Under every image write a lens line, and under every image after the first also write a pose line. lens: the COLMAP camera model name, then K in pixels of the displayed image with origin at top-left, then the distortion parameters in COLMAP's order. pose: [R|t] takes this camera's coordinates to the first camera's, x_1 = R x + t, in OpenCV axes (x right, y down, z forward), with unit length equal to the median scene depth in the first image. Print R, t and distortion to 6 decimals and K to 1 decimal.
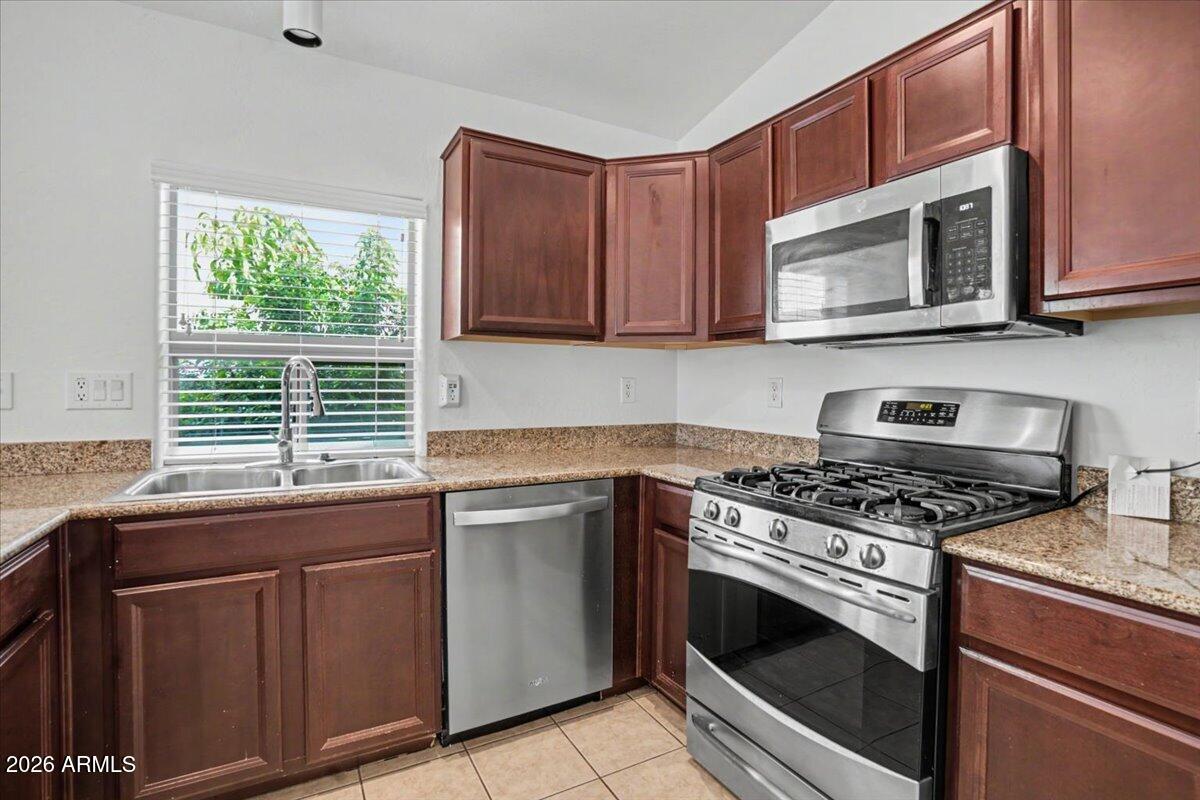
lens RADIAL K [[566.1, 0, 612.9], [0, 566.1, 394.0], [0, 0, 1]] dist [-0.046112, 0.004659]
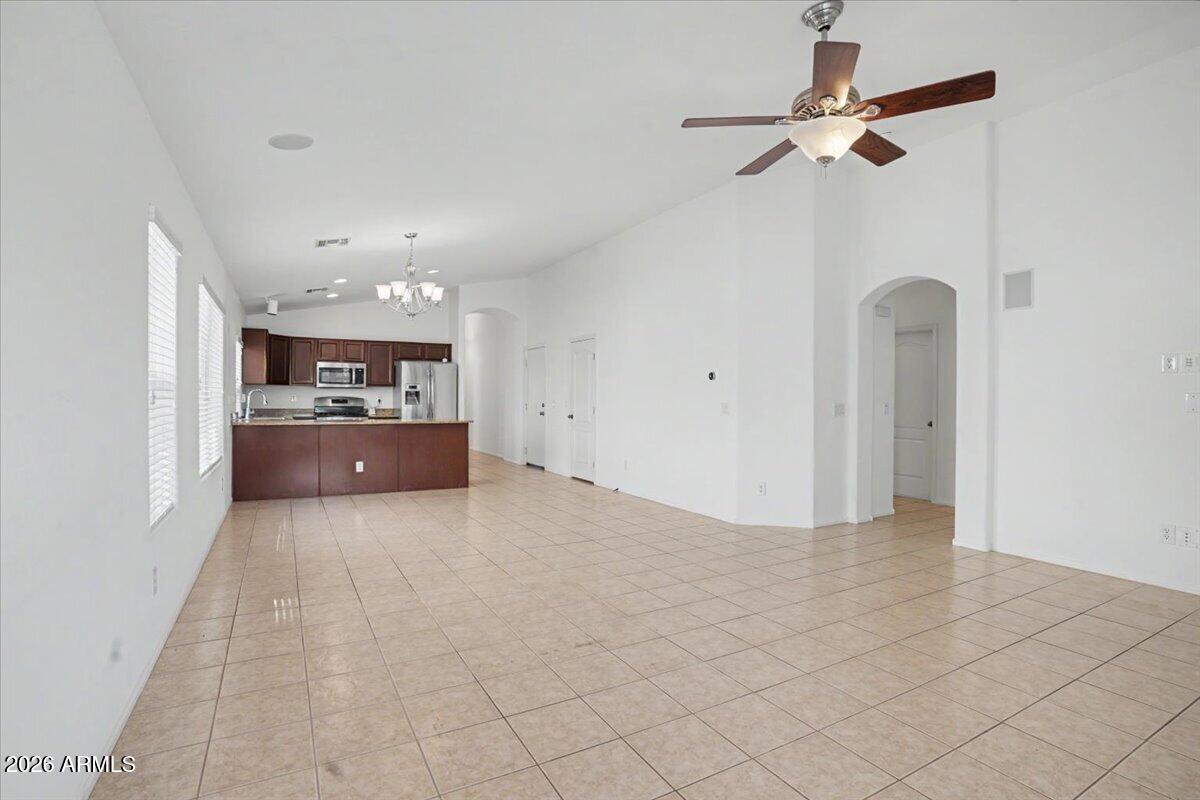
lens RADIAL K [[566.1, 0, 597.9], [0, 566.1, 402.2], [0, 0, 1]] dist [-0.046112, 0.004659]
pose [[0.020078, -0.017186, 0.999651, -4.547319], [0.013379, 0.999767, 0.016919, -0.013883], [-0.999709, 0.013035, 0.020304, -1.508560]]
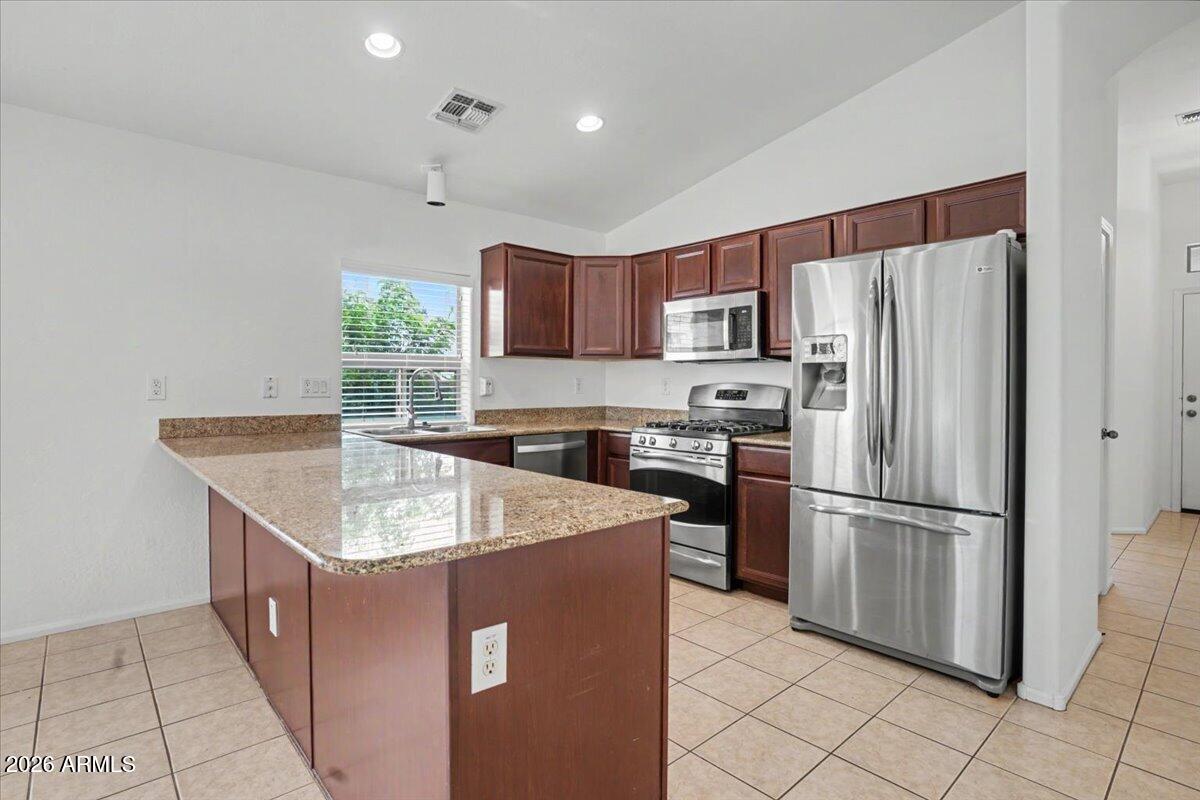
lens RADIAL K [[566.1, 0, 623.5], [0, 566.1, 391.4], [0, 0, 1]] dist [-0.046112, 0.004659]
pose [[0.971986, -0.007676, 0.234914, -0.364568], [0.008053, 0.999967, -0.000648, 0.017339], [-0.234901, 0.002521, 0.972016, -0.993448]]
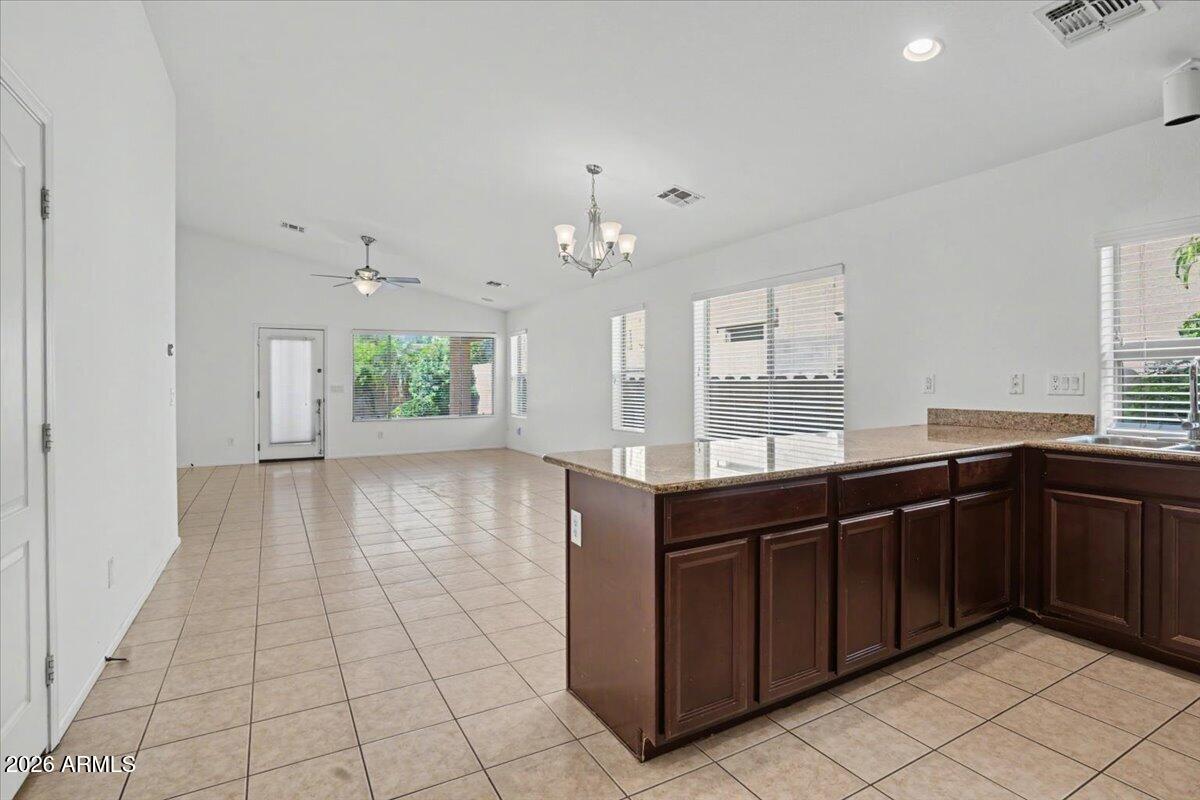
lens RADIAL K [[566.1, 0, 579.4], [0, 566.1, 381.0], [0, 0, 1]] dist [-0.046112, 0.004659]
pose [[-0.056157, -0.002676, -0.998418, 0.777140], [-0.004769, 0.999986, -0.002412, -0.003123], [0.998411, 0.004626, -0.056169, -0.374521]]
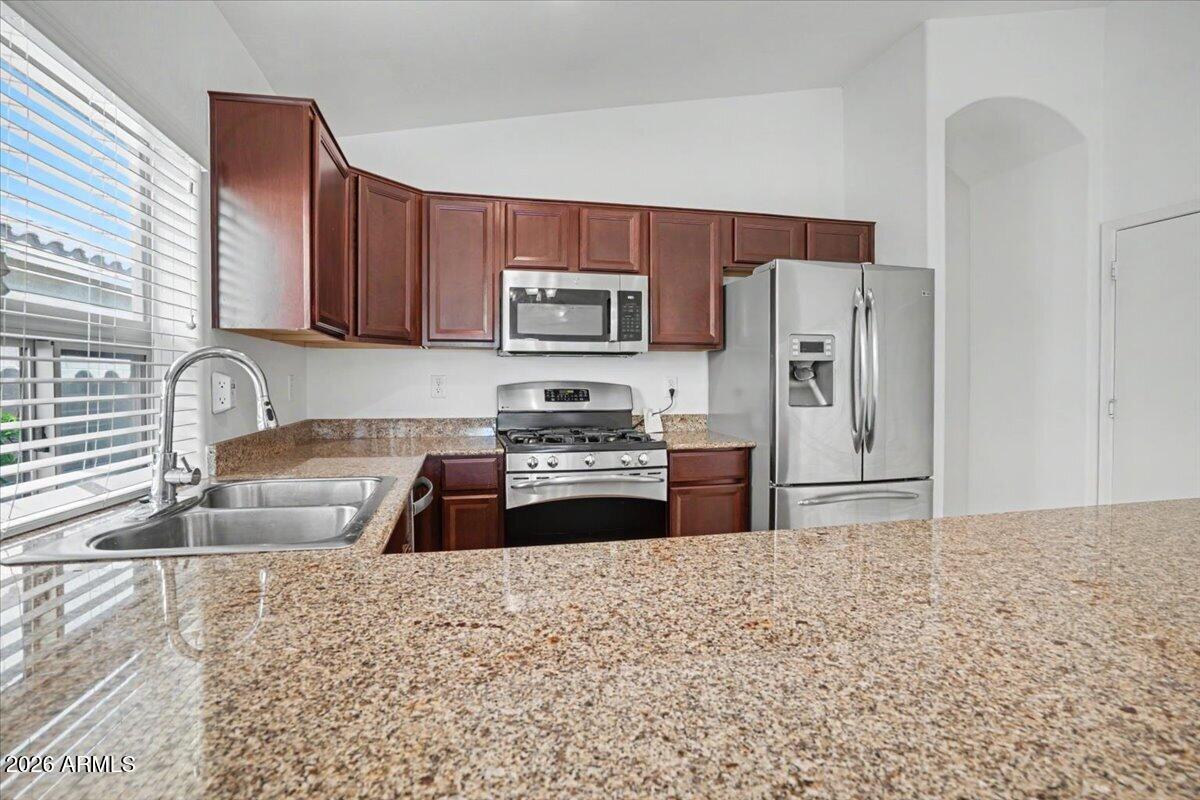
lens RADIAL K [[566.1, 0, 598.1], [0, 566.1, 391.5], [0, 0, 1]] dist [-0.046112, 0.004659]
pose [[0.323325, -0.027944, 0.945875, -1.094315], [0.022424, 0.999509, 0.021864, -0.015275], [-0.946022, 0.014141, 0.323793, 0.297802]]
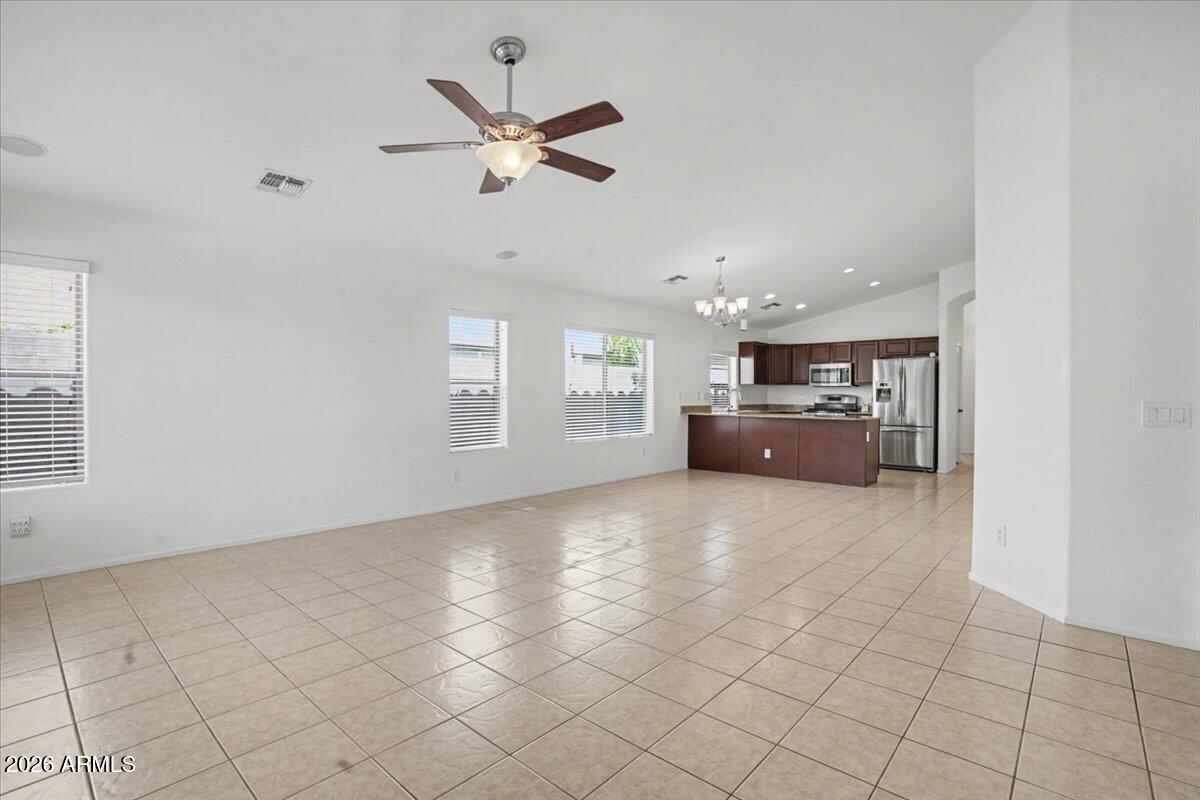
lens RADIAL K [[566.1, 0, 599.8], [0, 566.1, 399.0], [0, 0, 1]] dist [-0.046112, 0.004659]
pose [[0.952775, -0.007057, 0.303596, -3.408625], [0.008930, 0.999949, -0.004781, 0.040714], [-0.303547, 0.007266, 0.952789, -3.669472]]
